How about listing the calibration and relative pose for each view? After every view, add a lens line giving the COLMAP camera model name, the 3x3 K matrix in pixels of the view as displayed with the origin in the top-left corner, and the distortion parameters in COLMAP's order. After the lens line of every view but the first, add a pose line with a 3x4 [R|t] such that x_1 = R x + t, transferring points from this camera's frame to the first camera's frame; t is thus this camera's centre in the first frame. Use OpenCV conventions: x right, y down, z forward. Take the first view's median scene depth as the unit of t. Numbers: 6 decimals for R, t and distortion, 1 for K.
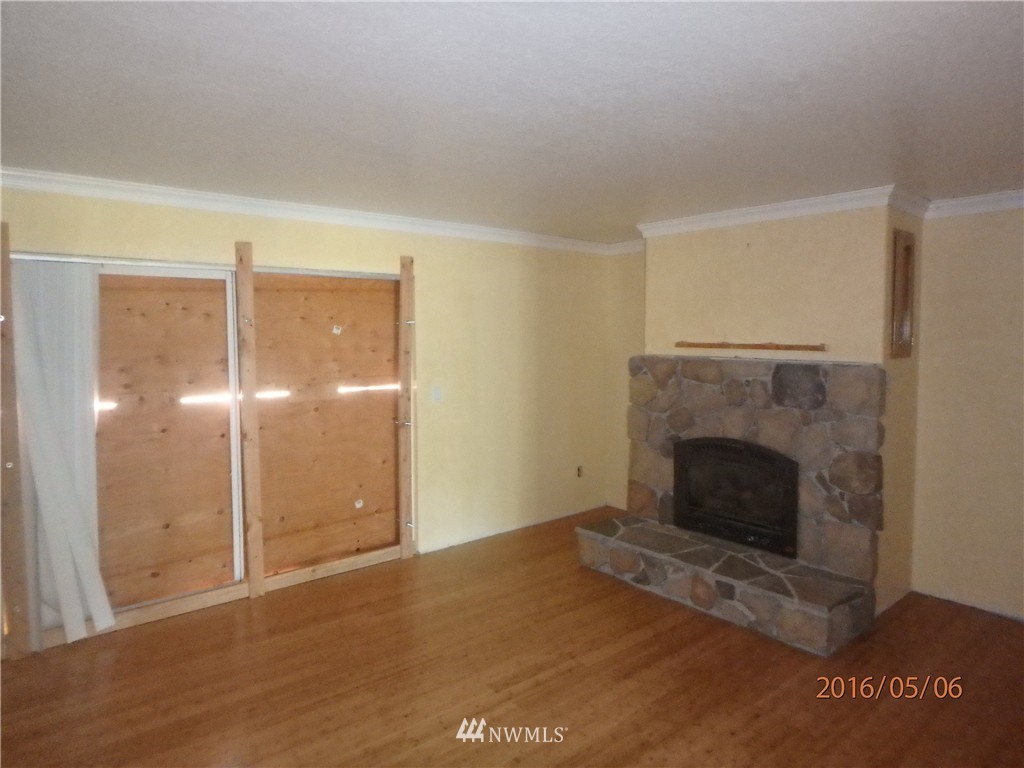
lens RADIAL K [[631.6, 0, 516.1], [0, 631.6, 379.0], [0, 0, 1]] dist [-0.003588, 0.001455]
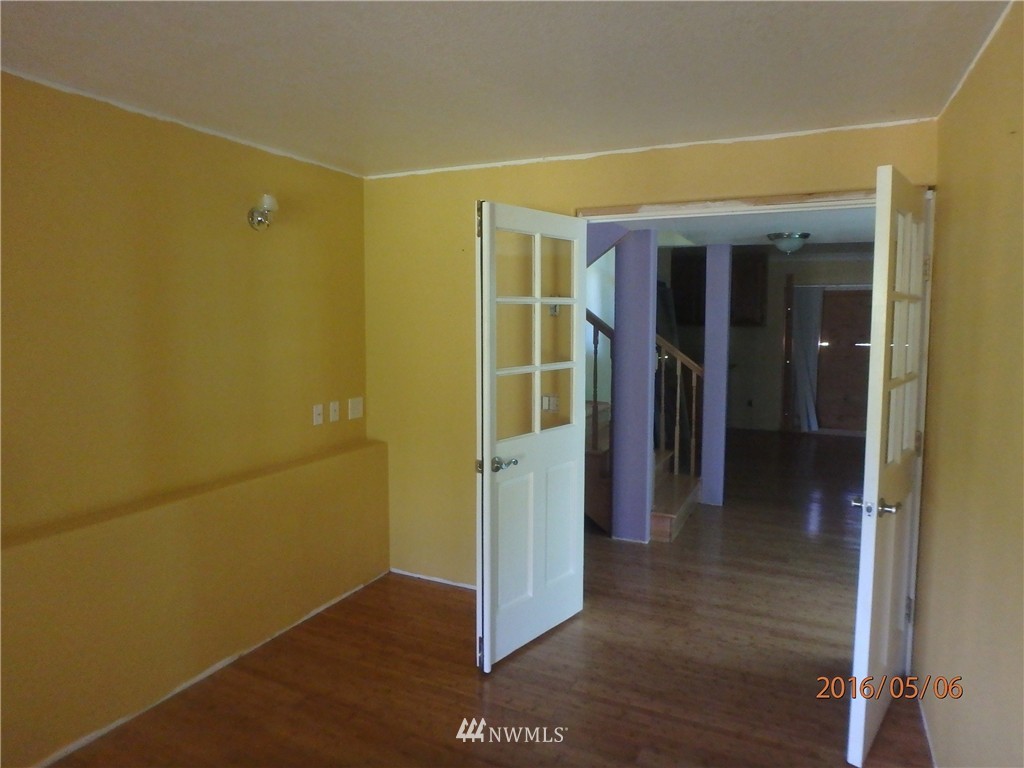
lens RADIAL K [[631.6, 0, 515.4], [0, 631.6, 384.3], [0, 0, 1]] dist [-0.003588, 0.001455]
pose [[0.469965, 0.069106, -0.879976, 1.020219], [-0.091651, 0.995362, 0.029220, 0.250033], [0.877914, 0.066918, 0.474119, -1.293833]]
